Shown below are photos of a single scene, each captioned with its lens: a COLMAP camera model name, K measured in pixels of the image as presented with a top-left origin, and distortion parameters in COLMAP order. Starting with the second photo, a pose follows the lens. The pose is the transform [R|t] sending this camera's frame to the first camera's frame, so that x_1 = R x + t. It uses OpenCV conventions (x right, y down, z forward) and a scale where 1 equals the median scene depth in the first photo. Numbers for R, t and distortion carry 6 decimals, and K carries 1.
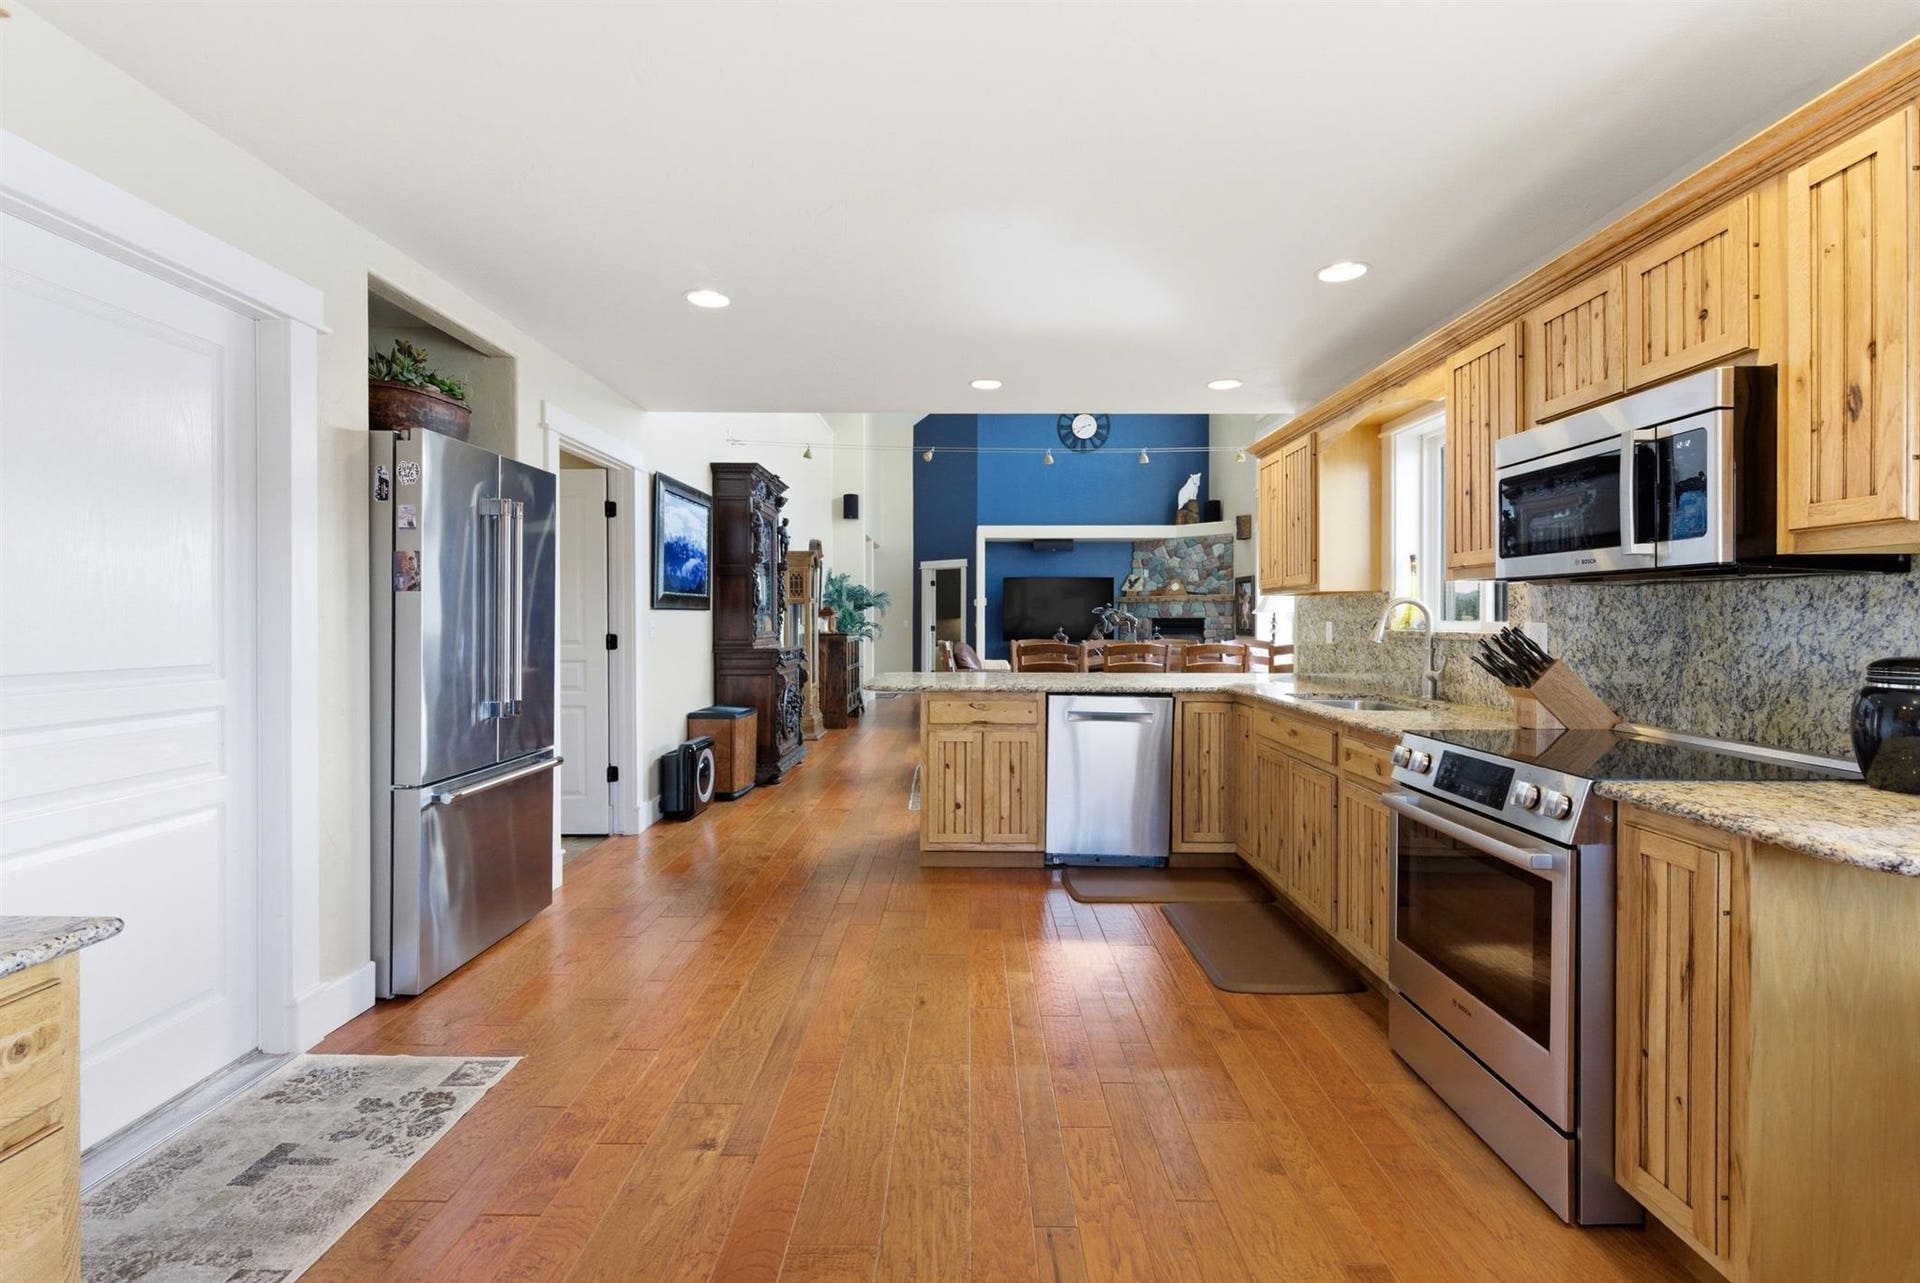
lens RADIAL K [[889.9, 0, 959.5], [0, 889.9, 610.4], [0, 0, 1]] dist [0.001959, -0.000581]
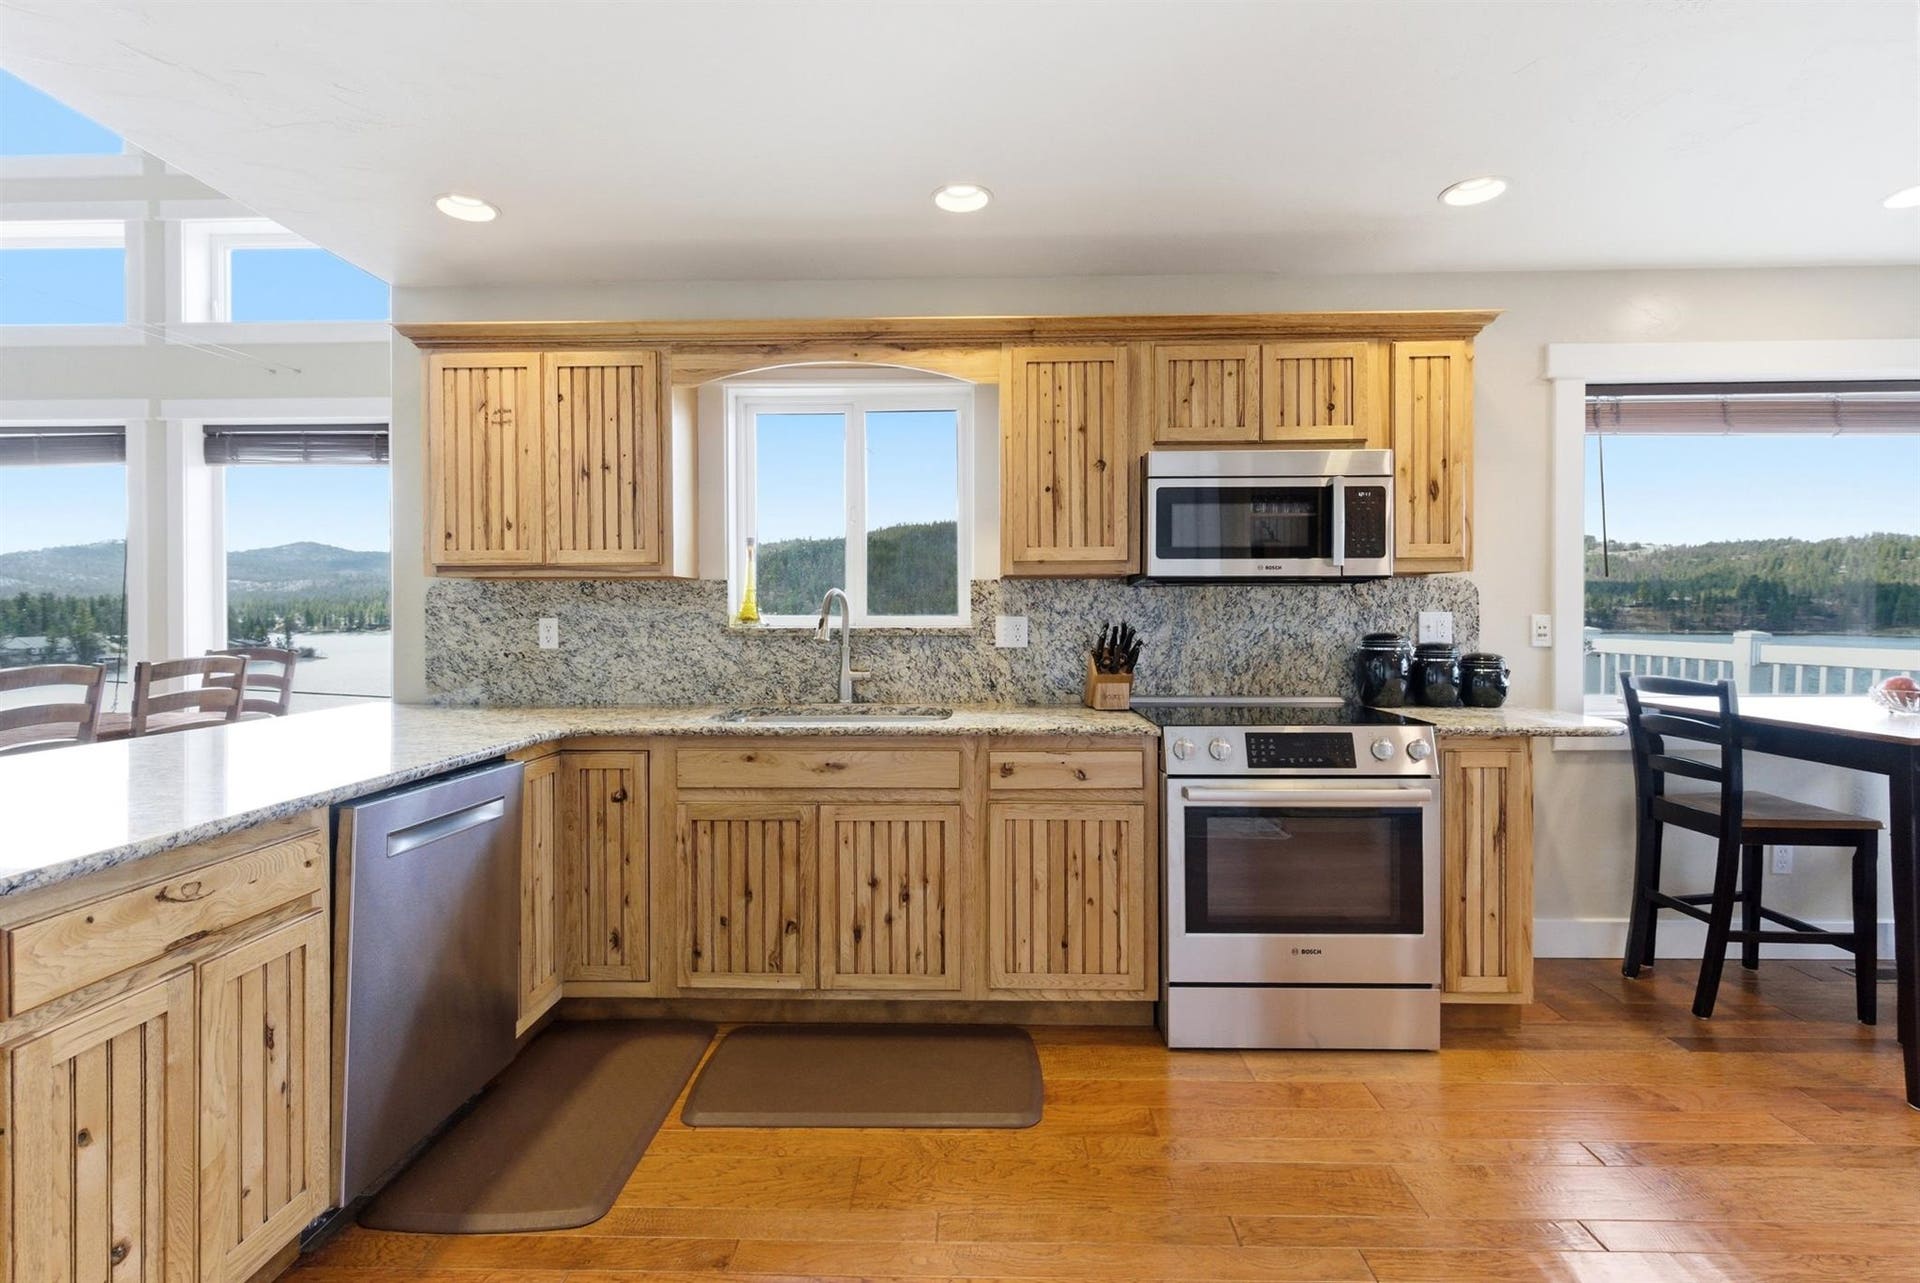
lens RADIAL K [[872.8, 0, 961.4], [0, 872.8, 615.5], [0, 0, 1]] dist [0.002037, -0.000970]
pose [[0.019055, -0.003186, 0.999813, -0.509124], [-0.005913, 0.999977, 0.003300, 0.011480], [-0.999801, -0.005975, 0.019036, 1.280147]]
